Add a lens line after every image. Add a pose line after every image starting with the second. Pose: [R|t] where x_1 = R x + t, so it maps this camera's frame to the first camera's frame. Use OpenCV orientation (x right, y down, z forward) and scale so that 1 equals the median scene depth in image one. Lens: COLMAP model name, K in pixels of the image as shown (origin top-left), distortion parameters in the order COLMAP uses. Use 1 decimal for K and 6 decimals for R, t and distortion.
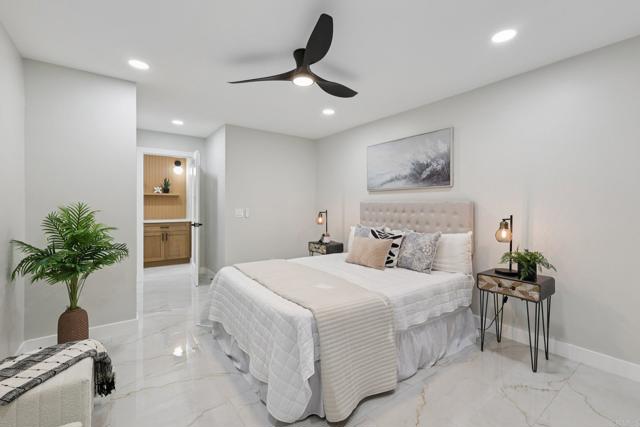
lens RADIAL K [[288.2, 0, 320.6], [0, 288.2, 204.2], [0, 0, 1]] dist [-0.081270, -0.000150]
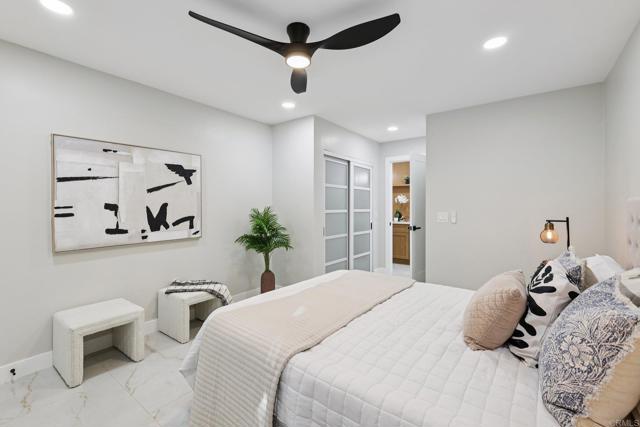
lens RADIAL K [[274.1, 0, 319.0], [0, 274.1, 205.7], [0, 0, 1]] dist [0.001047, 0.000012]
pose [[0.276225, -0.005326, -0.961078, 0.487215], [-0.003608, 0.999972, -0.006578, 0.004715], [0.961086, 0.005285, 0.276198, 0.544699]]
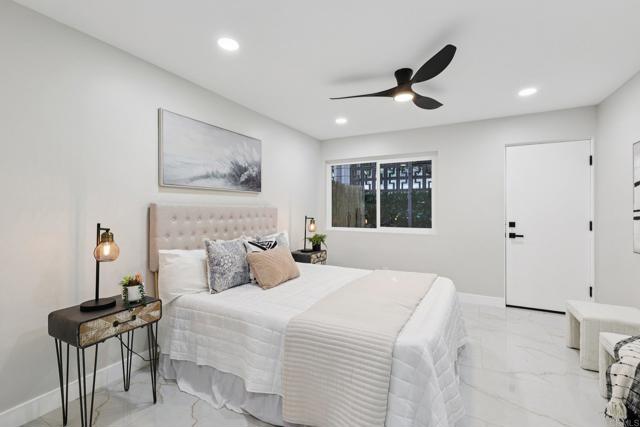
lens RADIAL K [[276.5, 0, 334.5], [0, 276.5, 211.4], [0, 0, 1]] dist [0.000318, 0.000004]
pose [[-0.475595, -0.001030, 0.879664, -0.594842], [0.002082, 0.999995, 0.002297, 0.006965], [-0.879662, 0.002923, -0.475591, 1.161449]]
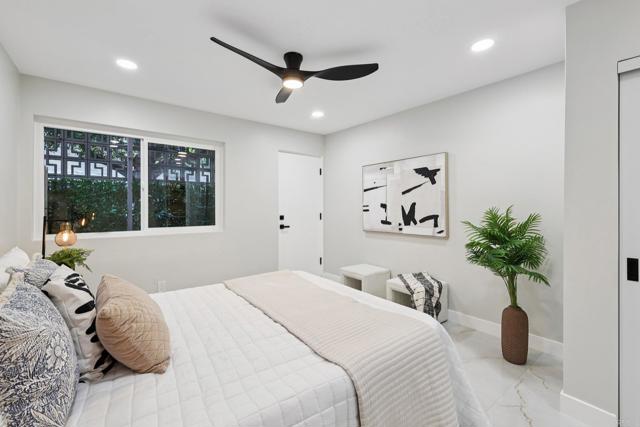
lens RADIAL K [[274.1, 0, 319.0], [0, 274.1, 205.7], [0, 0, 1]] dist [0.001047, 0.000012]
pose [[-0.999664, -0.001641, -0.025858, -0.099987], [-0.001804, 0.999979, 0.006260, -0.001639], [0.025847, 0.006304, -0.999646, 1.322945]]
